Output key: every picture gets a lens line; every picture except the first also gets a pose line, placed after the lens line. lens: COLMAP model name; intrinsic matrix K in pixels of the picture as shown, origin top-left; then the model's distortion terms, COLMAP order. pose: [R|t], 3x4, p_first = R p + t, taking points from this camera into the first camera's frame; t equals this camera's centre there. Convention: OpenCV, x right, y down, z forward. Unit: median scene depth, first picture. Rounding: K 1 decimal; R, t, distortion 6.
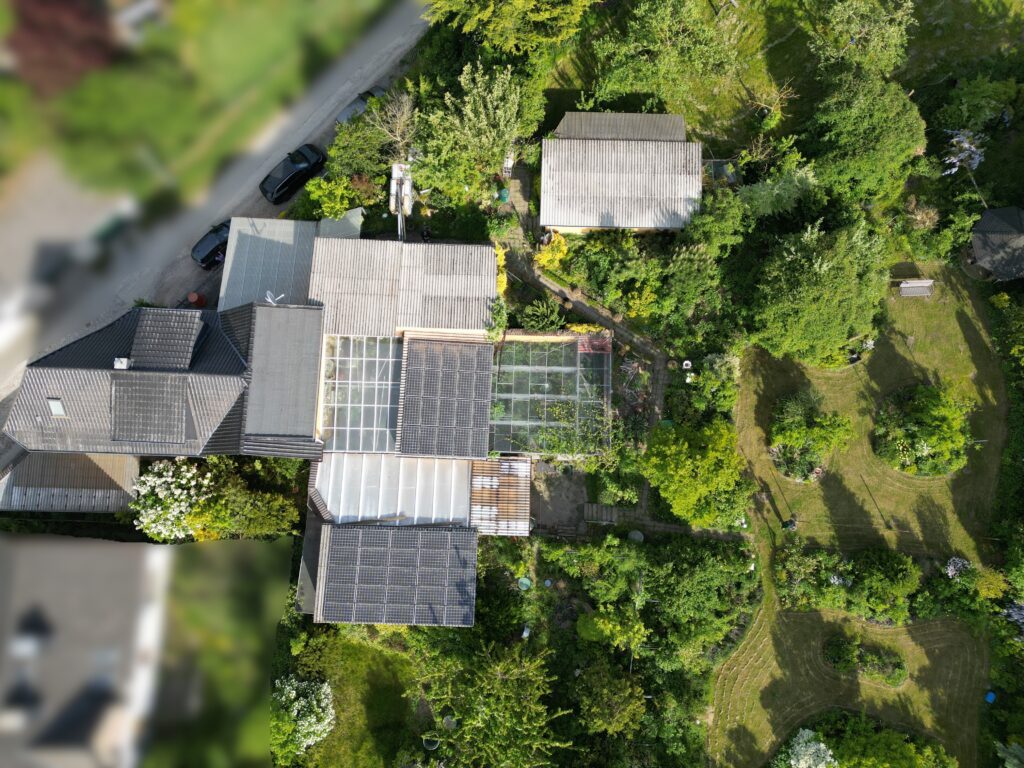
lens RADIAL K [[716.5, 0, 506.5], [0, 716.5, 384.2], [0, 0, 1]] dist [0.072490, -0.072707]
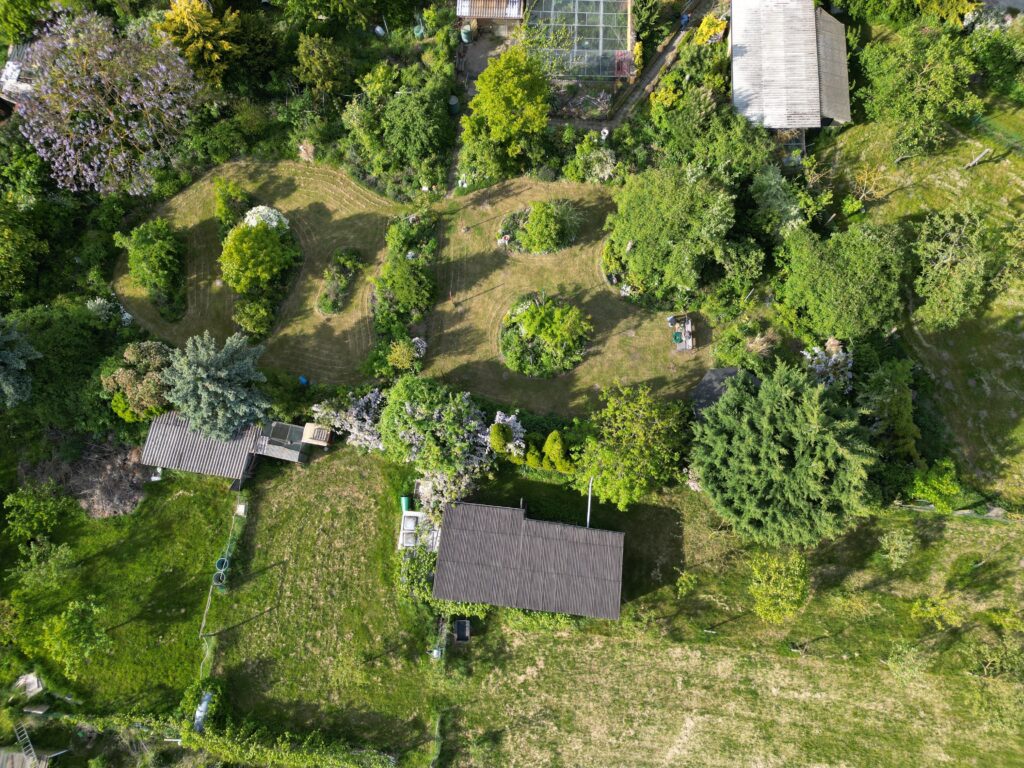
lens RADIAL K [[716.5, 0, 512.1], [0, 716.5, 390.5], [0, 0, 1]] dist [0.072490, -0.072707]
pose [[-0.017838, 0.972680, -0.231464, 0.890789], [-0.984432, 0.023400, 0.174202, -0.070959], [0.174859, 0.230968, 0.957120, 0.012874]]
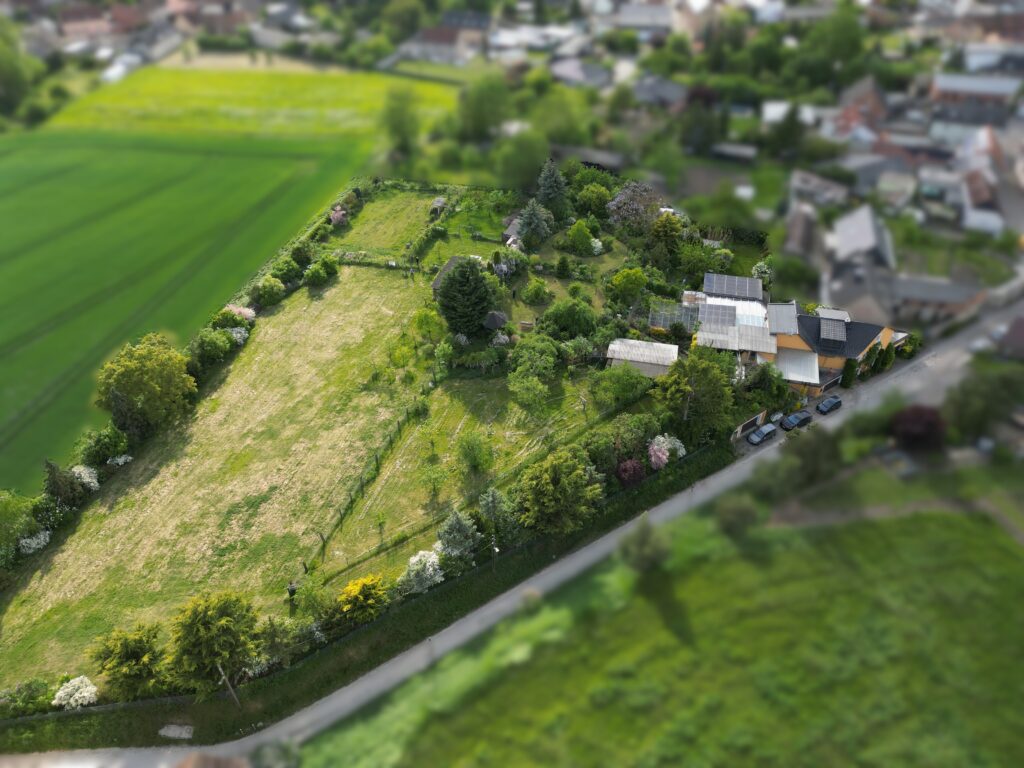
lens RADIAL K [[716.5, 0, 509.8], [0, 716.5, 378.2], [0, 0, 1]] dist [0.072490, -0.072707]
pose [[-0.978438, -0.124044, 0.165145, 0.185474], [0.205525, -0.505463, 0.838013, -2.389574], [-0.020476, 0.853885, 0.520059, -0.140426]]
